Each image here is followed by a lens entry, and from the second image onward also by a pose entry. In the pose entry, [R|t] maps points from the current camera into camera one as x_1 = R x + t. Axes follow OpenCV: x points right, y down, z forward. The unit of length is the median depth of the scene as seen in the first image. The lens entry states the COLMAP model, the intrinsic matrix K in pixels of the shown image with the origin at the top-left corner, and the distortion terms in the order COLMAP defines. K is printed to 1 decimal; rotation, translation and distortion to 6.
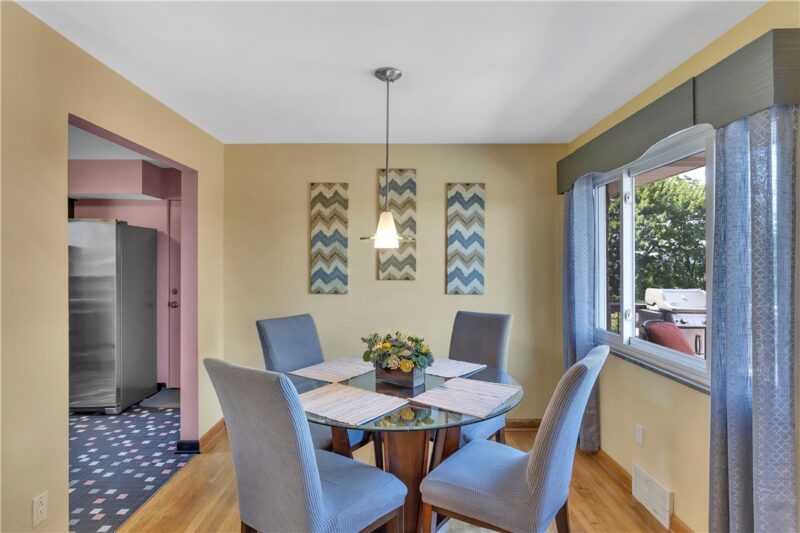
lens RADIAL K [[432.7, 0, 394.5], [0, 432.7, 261.1], [0, 0, 1]] dist [0.005036, -0.000053]
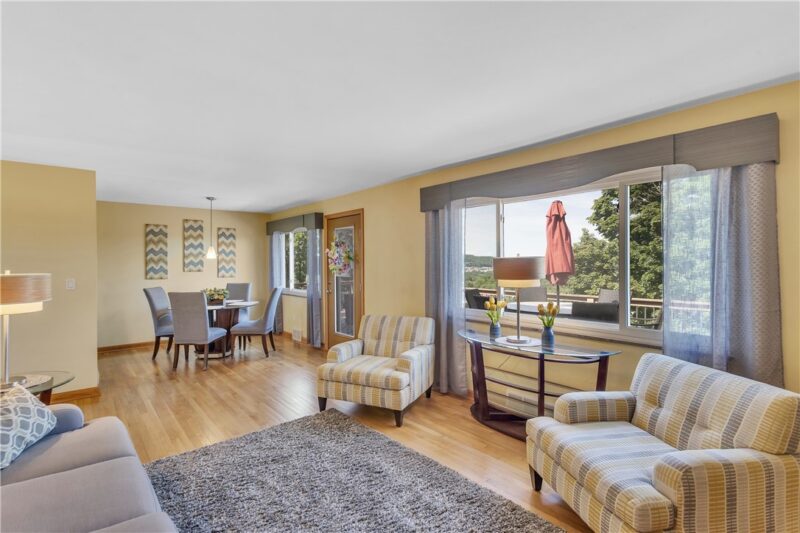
lens RADIAL K [[383.5, 0, 394.2], [0, 383.5, 261.5], [0, 0, 1]] dist [0.001214, -0.000076]
pose [[0.763194, -0.004605, 0.646153, -0.465789], [0.004793, 0.999987, 0.001466, -0.005030], [-0.646152, 0.001978, 0.763206, -1.097349]]
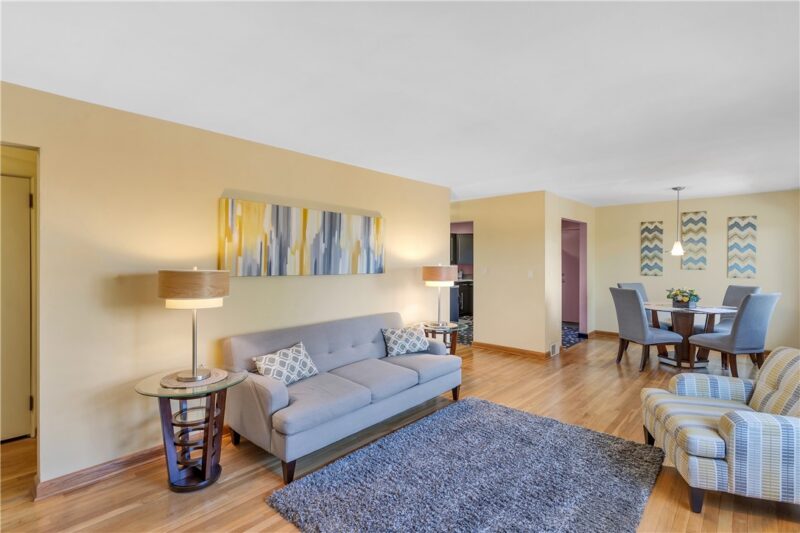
lens RADIAL K [[383.5, 0, 393.9], [0, 383.5, 260.3], [0, 0, 1]] dist [0.001214, -0.000076]
pose [[0.734294, -0.000205, -0.678832, 0.186058], [0.002756, 0.999993, 0.002679, -0.006124], [0.678826, -0.003838, 0.734289, -1.166321]]
